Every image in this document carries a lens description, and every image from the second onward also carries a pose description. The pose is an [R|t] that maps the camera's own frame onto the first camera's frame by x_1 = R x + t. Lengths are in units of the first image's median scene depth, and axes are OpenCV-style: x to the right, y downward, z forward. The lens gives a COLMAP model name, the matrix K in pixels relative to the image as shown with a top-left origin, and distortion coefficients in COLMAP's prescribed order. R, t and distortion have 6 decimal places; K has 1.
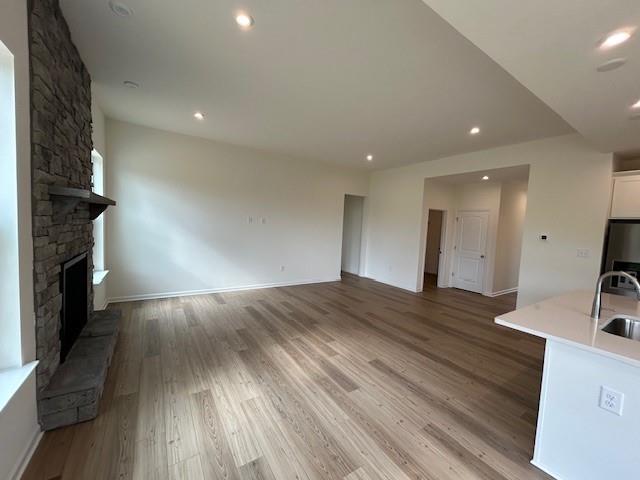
lens RADIAL K [[257.1, 0, 320.0], [0, 257.1, 240.0], [0, 0, 1]] dist [0.000552, 0.000118]
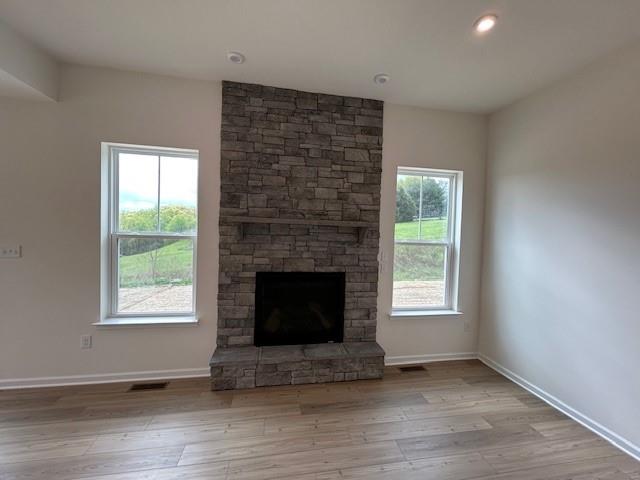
lens RADIAL K [[257.1, 0, 320.0], [0, 257.1, 240.0], [0, 0, 1]] dist [0.000552, 0.000118]
pose [[-0.381658, -0.033667, -0.923690, 0.056081], [-0.110192, 0.993867, 0.009305, -0.053748], [0.917712, 0.105335, -0.383027, 0.793965]]
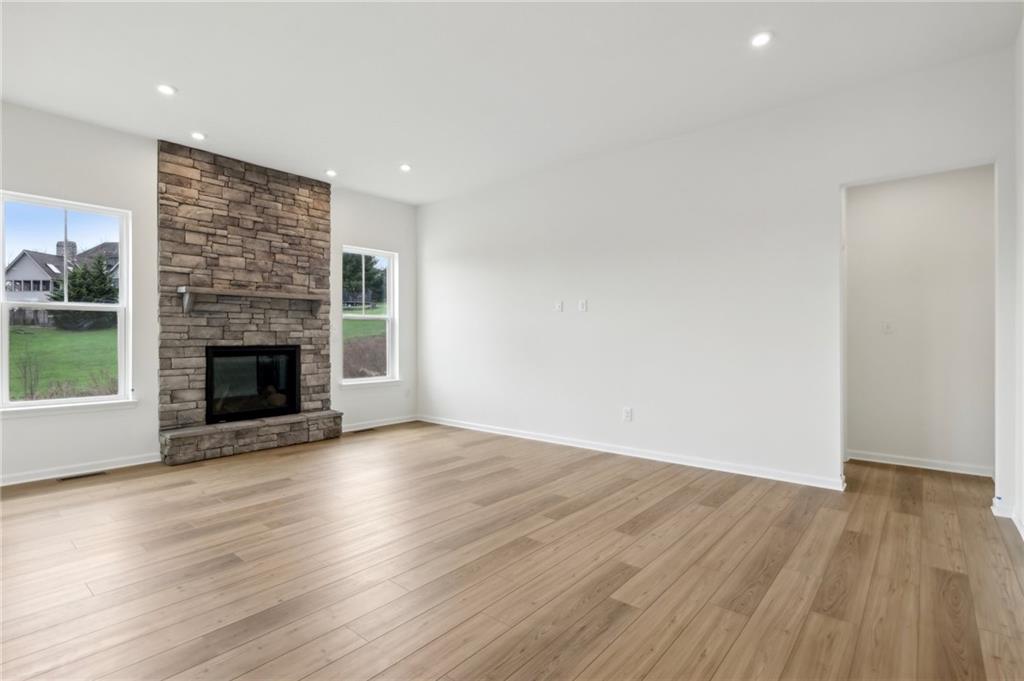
lens RADIAL K [[496.2, 0, 494.3], [0, 496.2, 341.5], [0, 0, 1]] dist [0.000699, 0.000147]
pose [[0.281472, -0.041410, -0.958676, 0.779163], [-0.046014, 0.997337, -0.056590, 0.061517], [0.958466, 0.060040, 0.278817, 0.739557]]
